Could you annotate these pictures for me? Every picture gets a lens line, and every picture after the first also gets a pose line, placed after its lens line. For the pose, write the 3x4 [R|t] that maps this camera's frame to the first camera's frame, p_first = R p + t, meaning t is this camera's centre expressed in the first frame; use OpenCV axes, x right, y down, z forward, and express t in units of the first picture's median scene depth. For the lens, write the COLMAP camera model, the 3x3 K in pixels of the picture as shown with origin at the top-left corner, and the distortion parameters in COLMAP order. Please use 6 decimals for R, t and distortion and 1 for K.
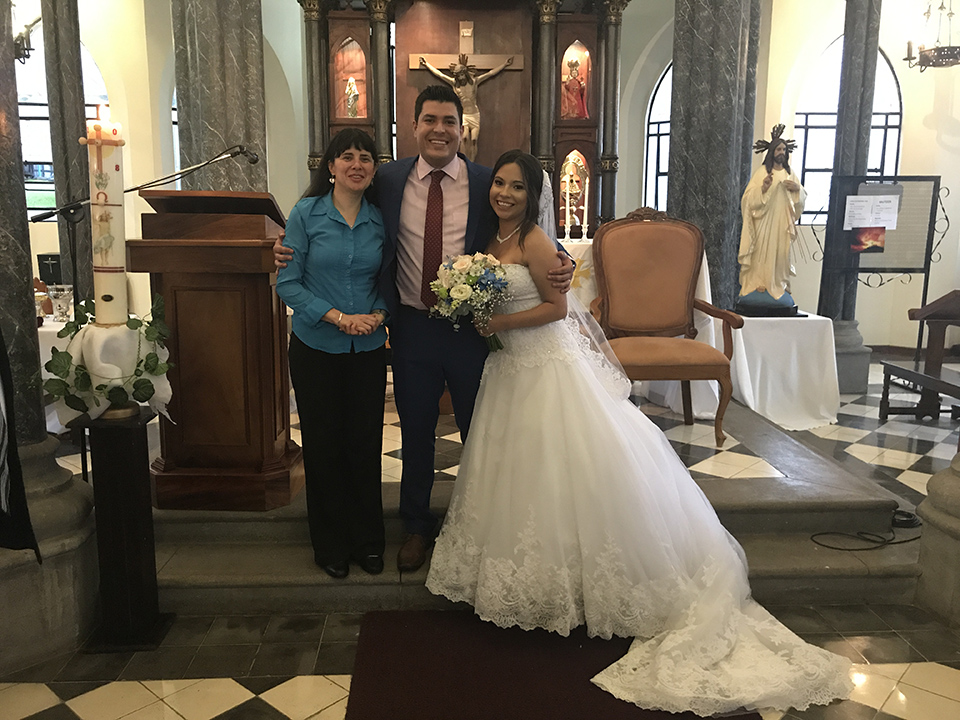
lens RADIAL K [[782.0, 0, 482.9], [0, 782.0, 363.1], [0, 0, 1]] dist [-0.002587, -0.007690]
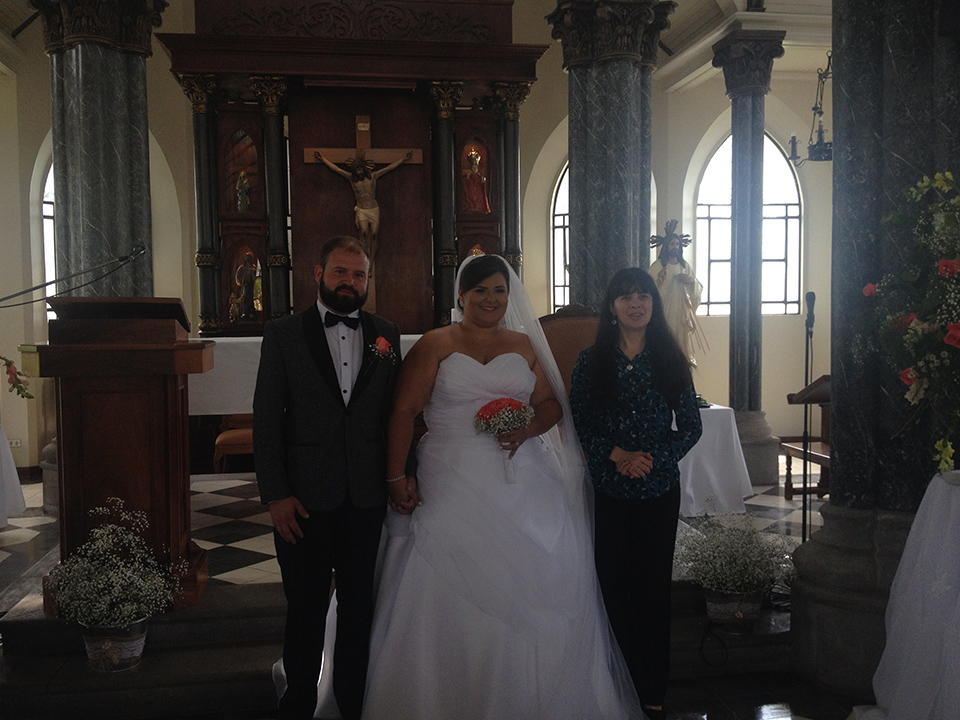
lens RADIAL K [[886.7, 0, 481.6], [0, 886.7, 366.0], [0, 0, 1]] dist [0.090179, -0.214901]
pose [[0.994842, -0.021184, 0.099202, 0.010827], [0.032756, 0.992648, -0.116520, 0.010587], [-0.096005, 0.119168, 0.988222, -0.098568]]
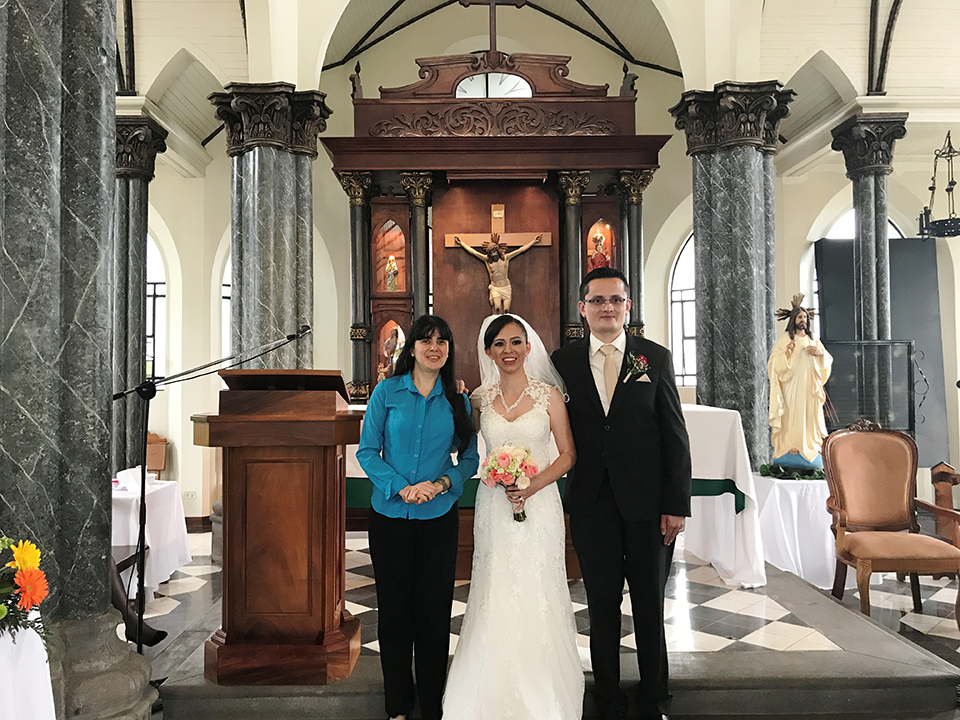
lens RADIAL K [[782.0, 0, 482.9], [0, 782.0, 363.1], [0, 0, 1]] dist [-0.002587, -0.007690]
pose [[0.999475, -0.011797, -0.030160, -0.013949], [0.005564, 0.980000, -0.198921, -0.006545], [0.031904, 0.198649, 0.979551, -0.025362]]
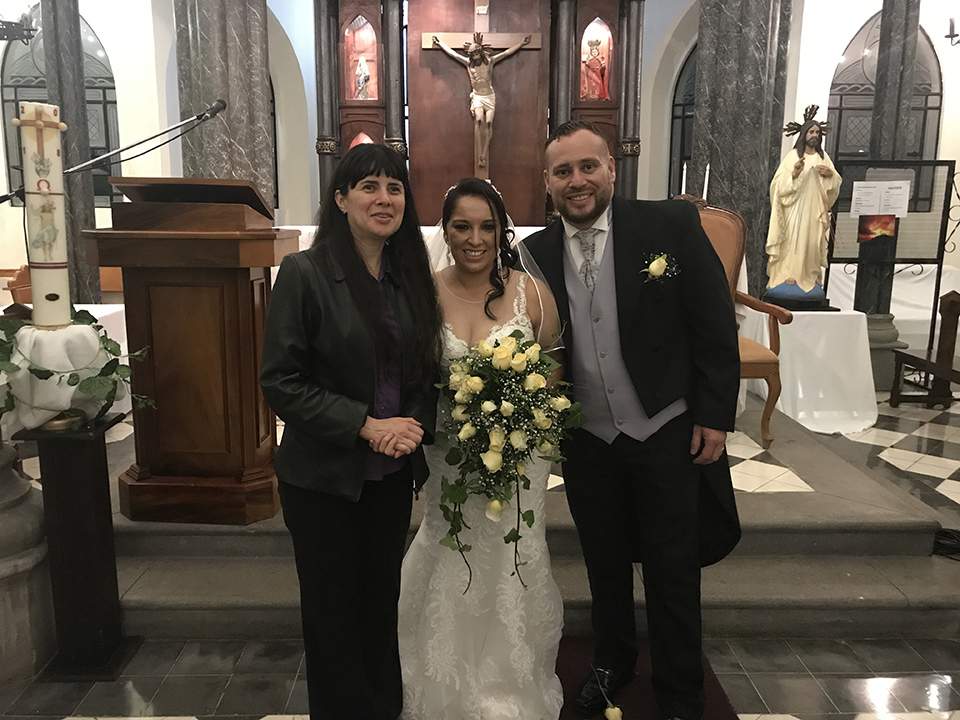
lens RADIAL K [[788.0, 0, 480.0], [0, 788.0, 360.0], [0, 0, 1]] dist [-0.007363, -0.003201]
pose [[0.999471, 0.007944, -0.031528, 0.012449], [-0.007510, 0.999876, 0.013855, -0.009427], [0.031634, -0.013611, 0.999407, 0.037764]]
